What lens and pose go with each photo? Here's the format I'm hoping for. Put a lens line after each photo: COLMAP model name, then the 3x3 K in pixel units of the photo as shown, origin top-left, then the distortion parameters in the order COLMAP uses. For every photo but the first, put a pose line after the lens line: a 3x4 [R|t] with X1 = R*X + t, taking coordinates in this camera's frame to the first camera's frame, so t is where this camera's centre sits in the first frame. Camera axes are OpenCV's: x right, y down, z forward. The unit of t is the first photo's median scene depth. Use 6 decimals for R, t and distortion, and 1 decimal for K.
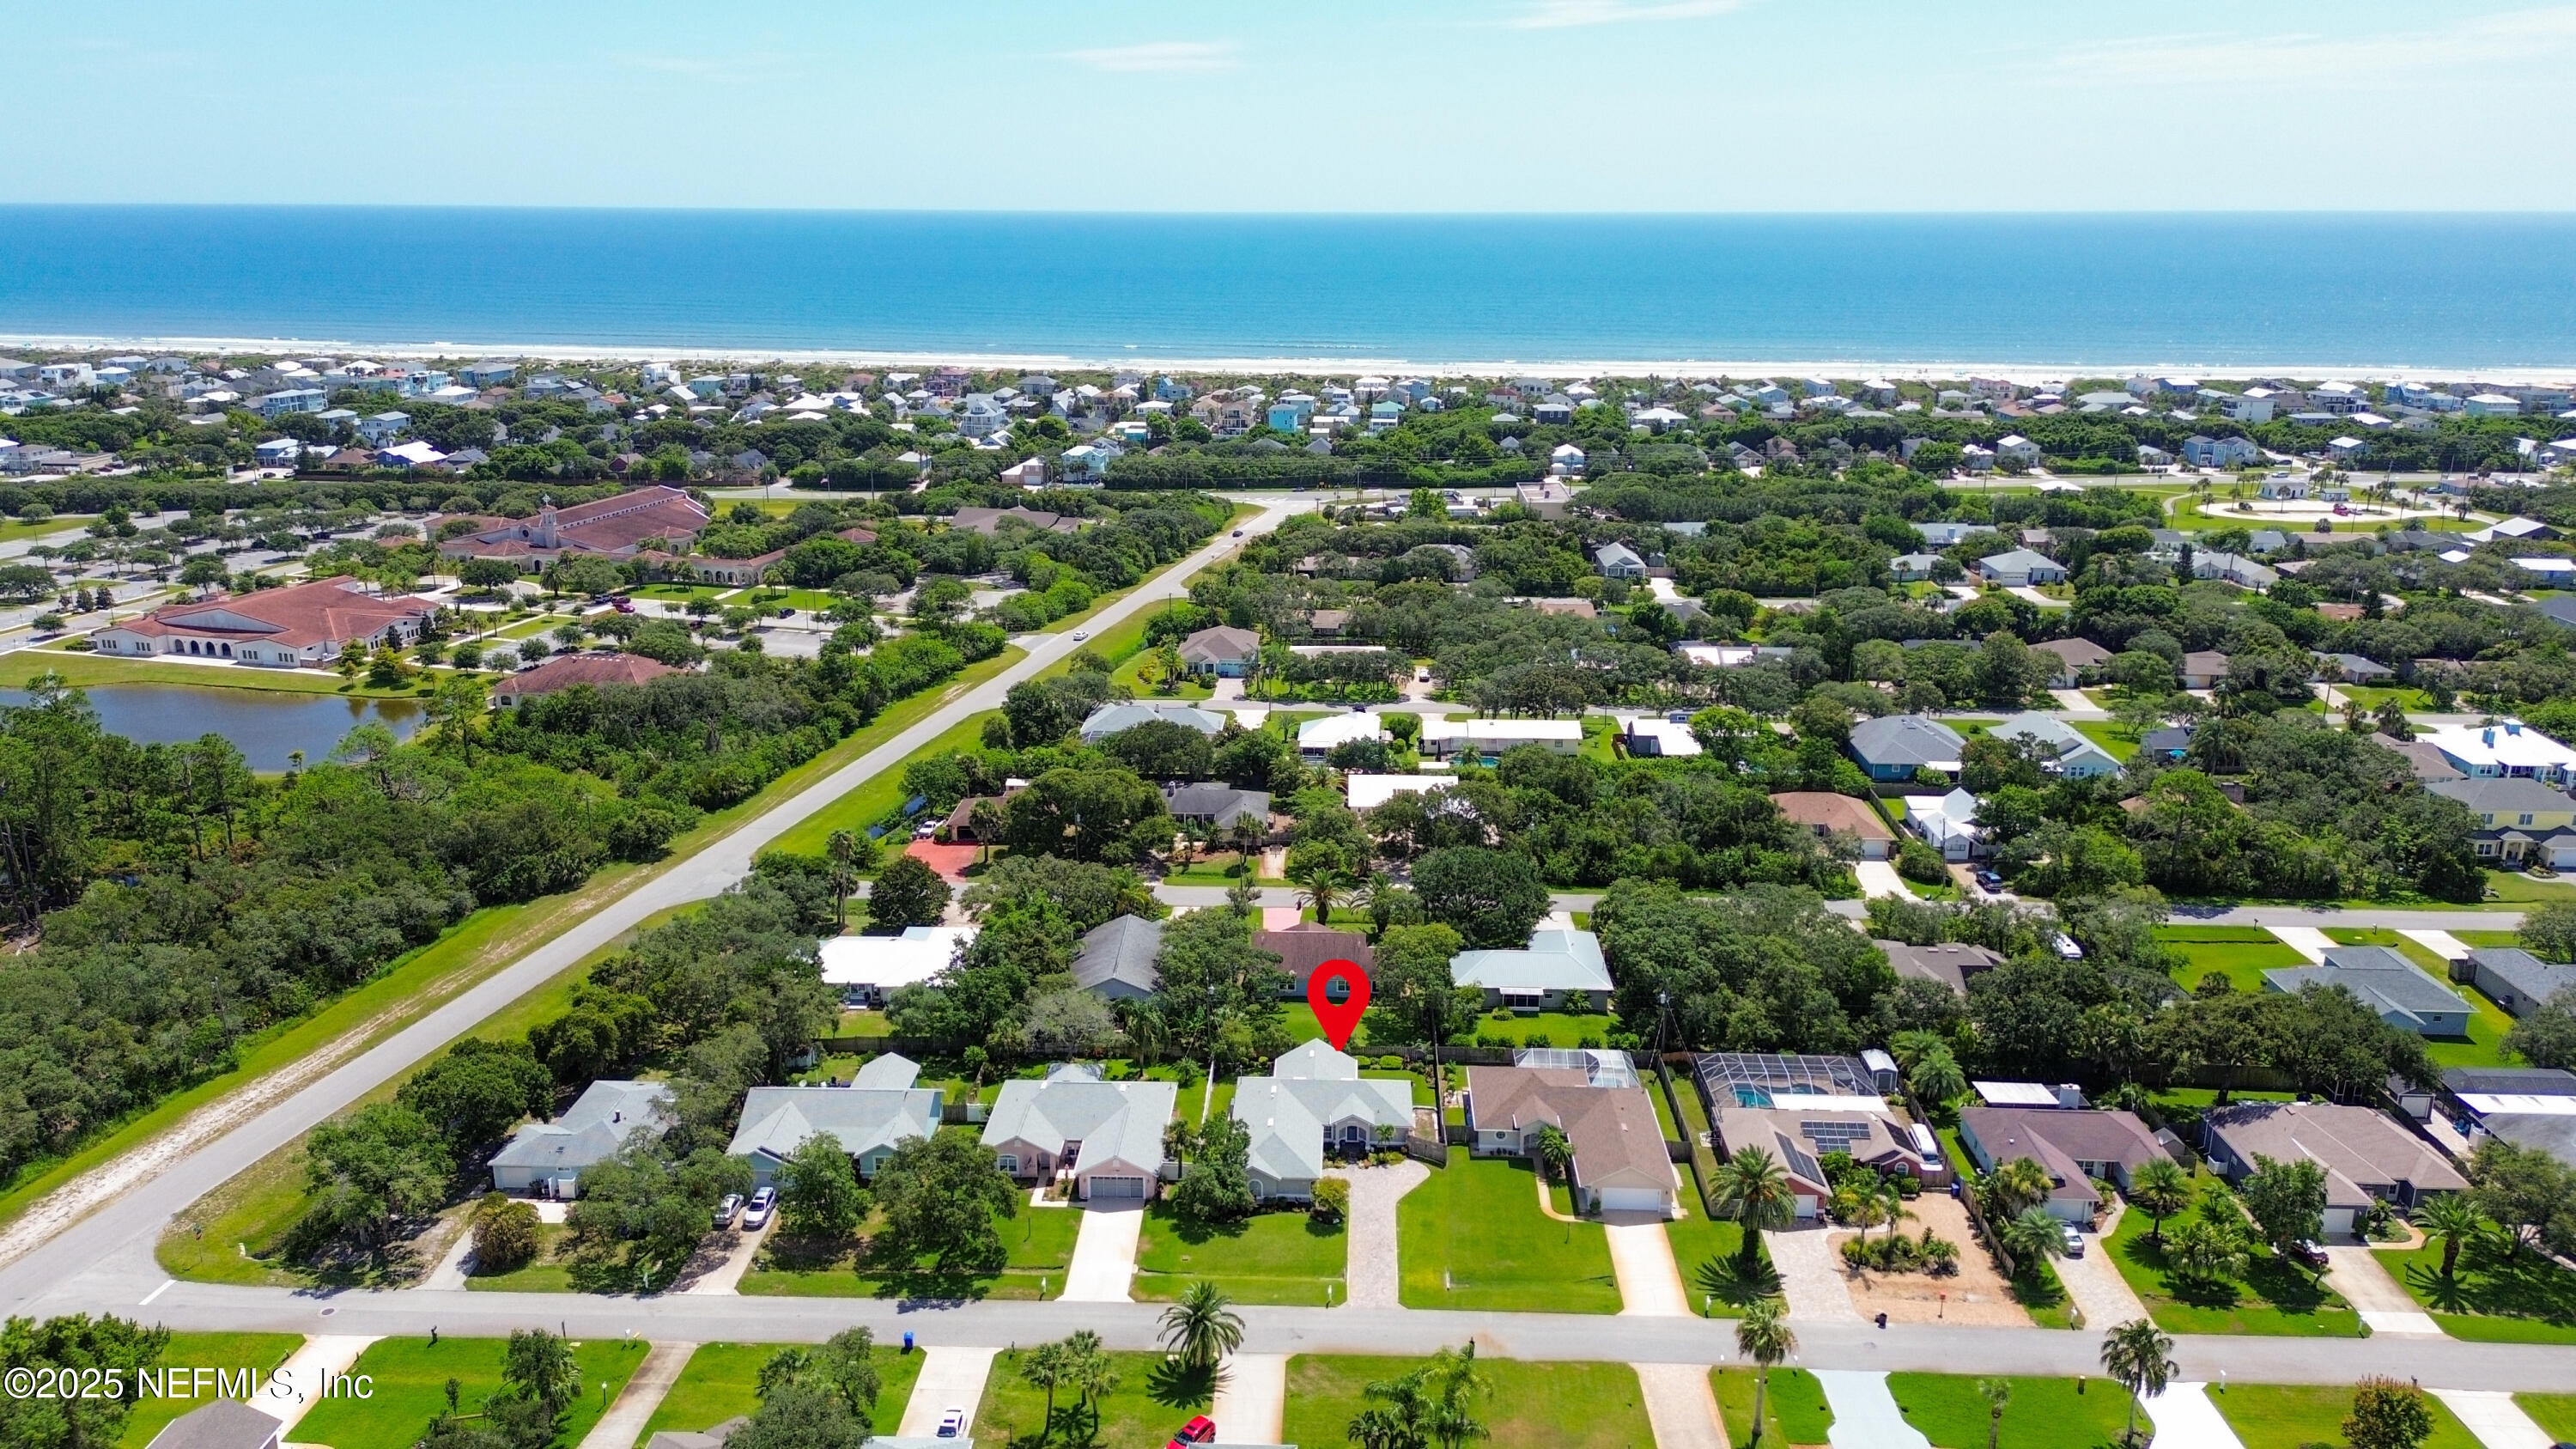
lens RADIAL K [[1763.1, 0, 1255.1], [0, 1763.1, 738.3], [0, 0, 1]] dist [0.066085, -0.055343]
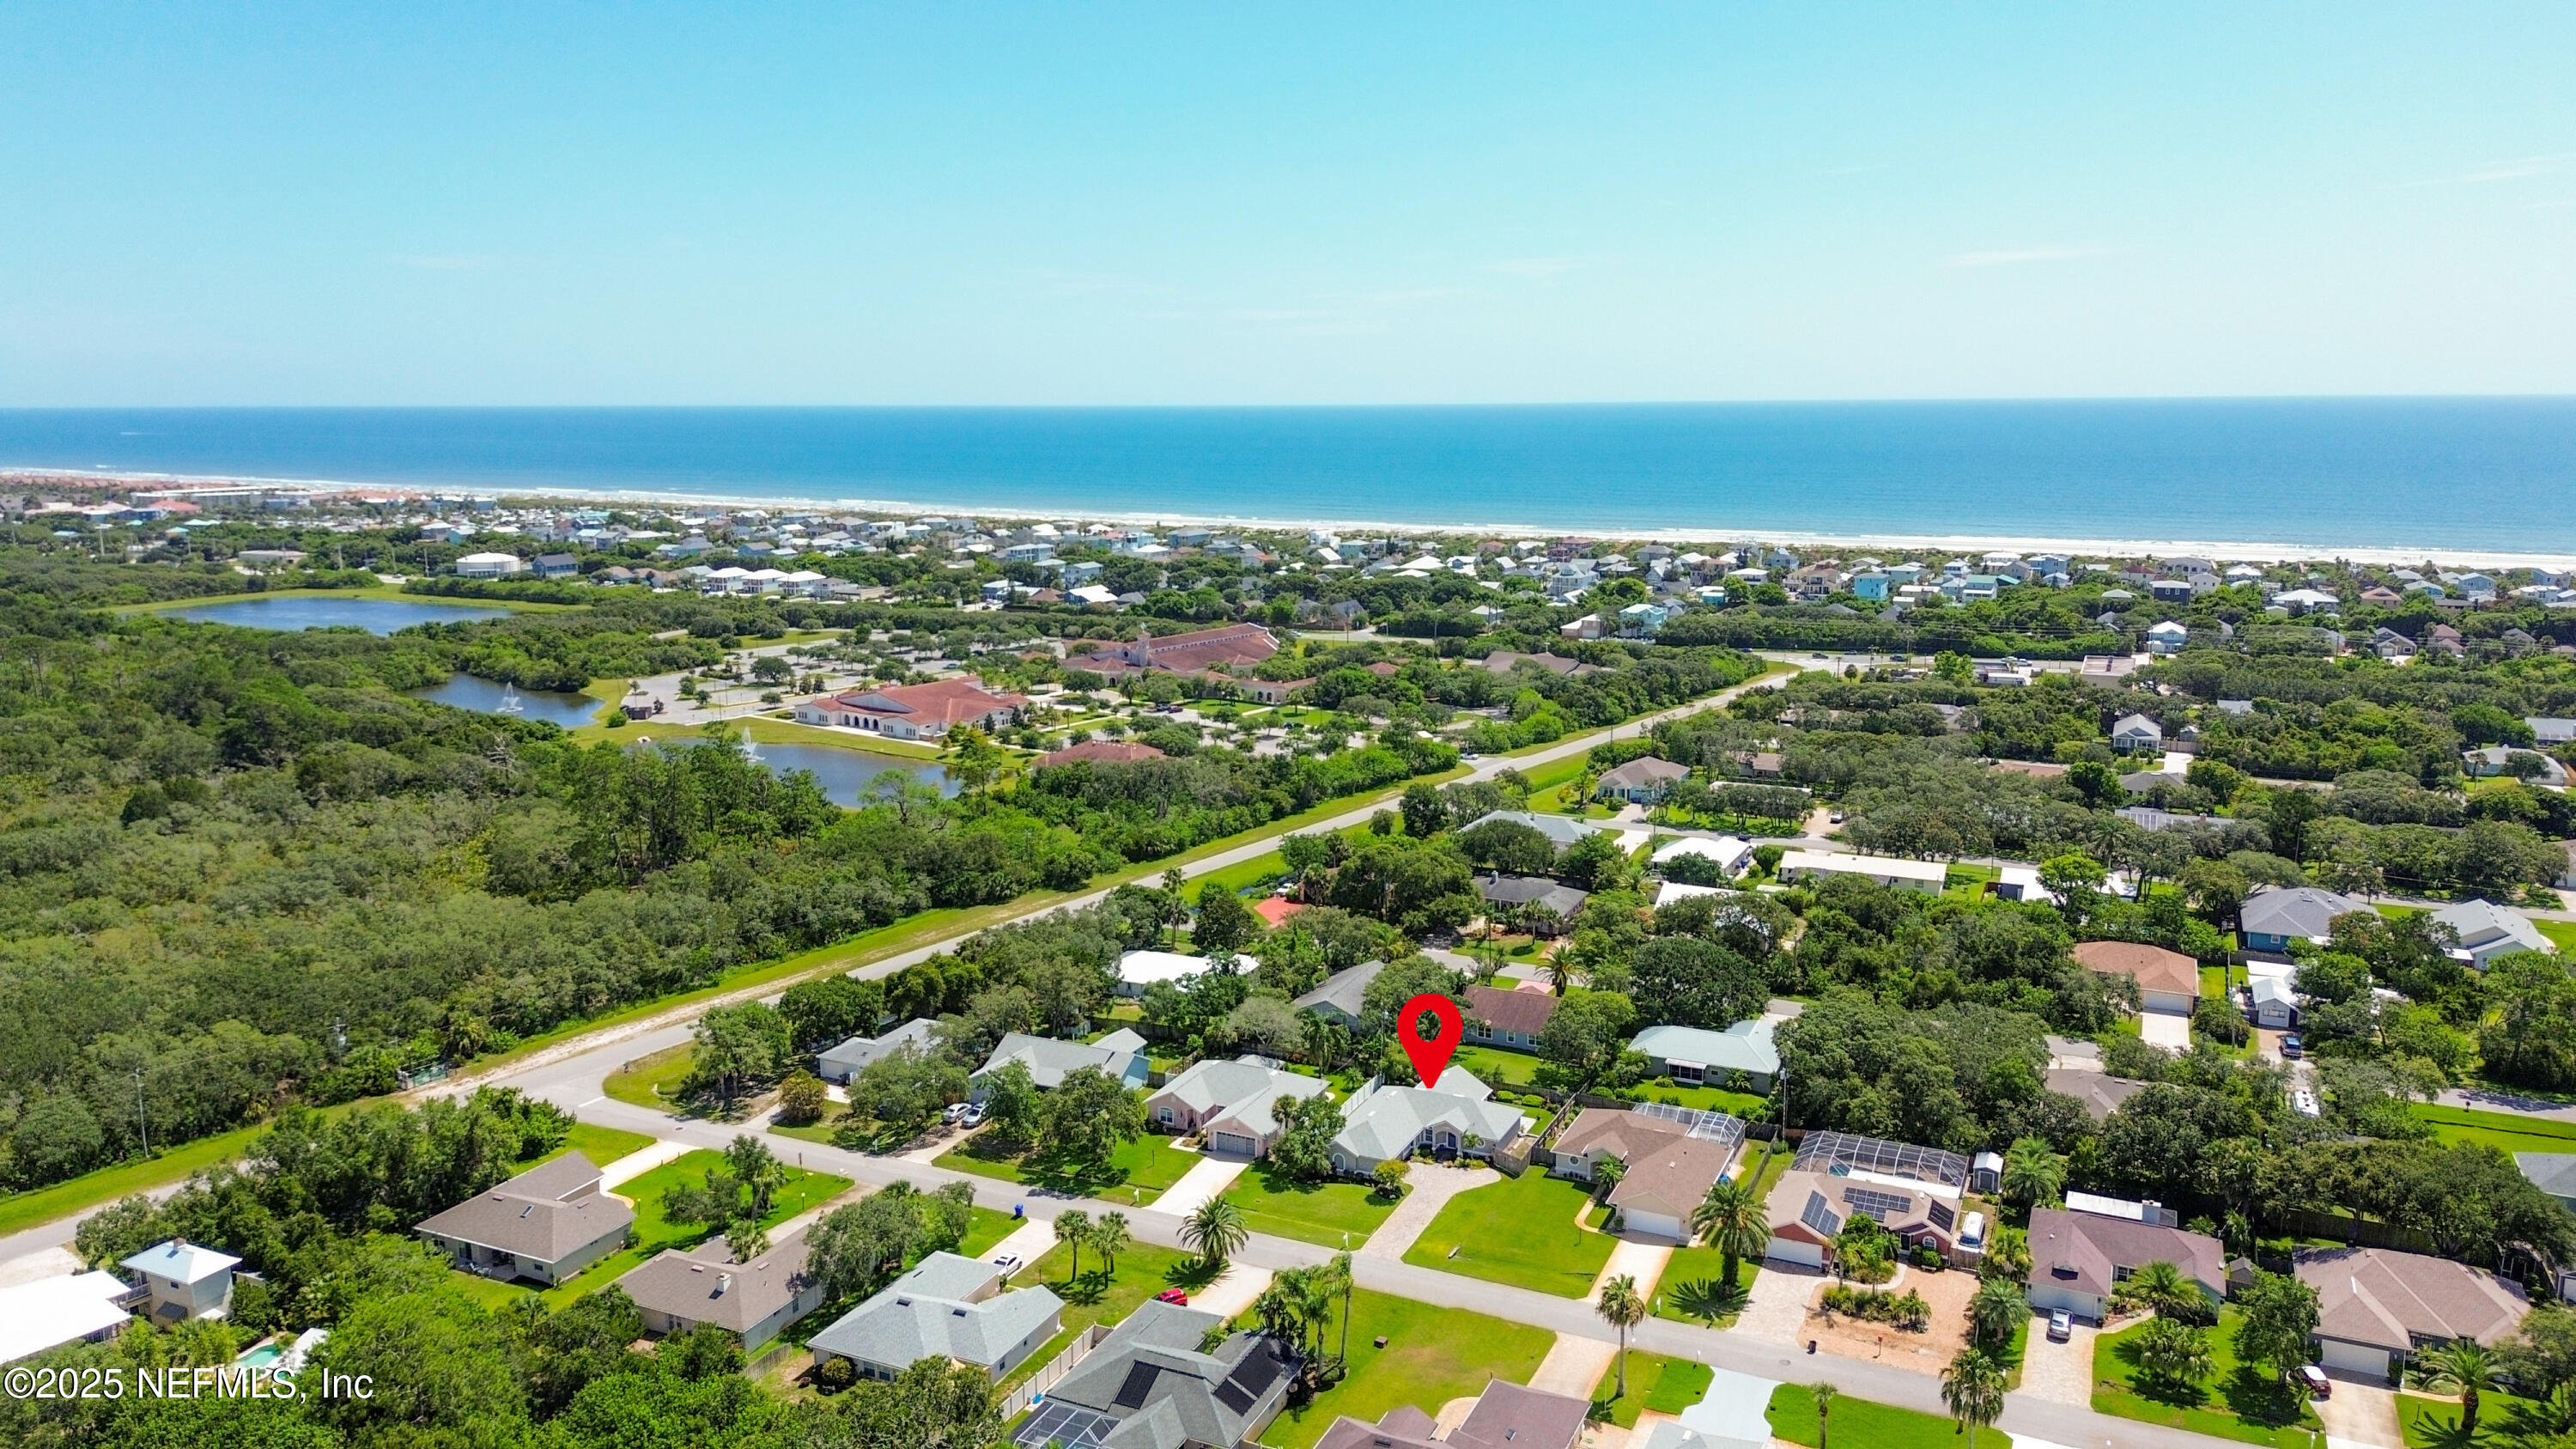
lens RADIAL K [[1740.0, 0, 1288.0], [0, 1740.0, 724.5], [0, 0, 1]] dist [0.120104, -0.175622]
pose [[0.925253, 0.061069, -0.374403, 0.267626], [-0.100535, 0.991142, -0.086782, 0.046572], [0.365787, 0.117936, 0.923196, -0.093638]]
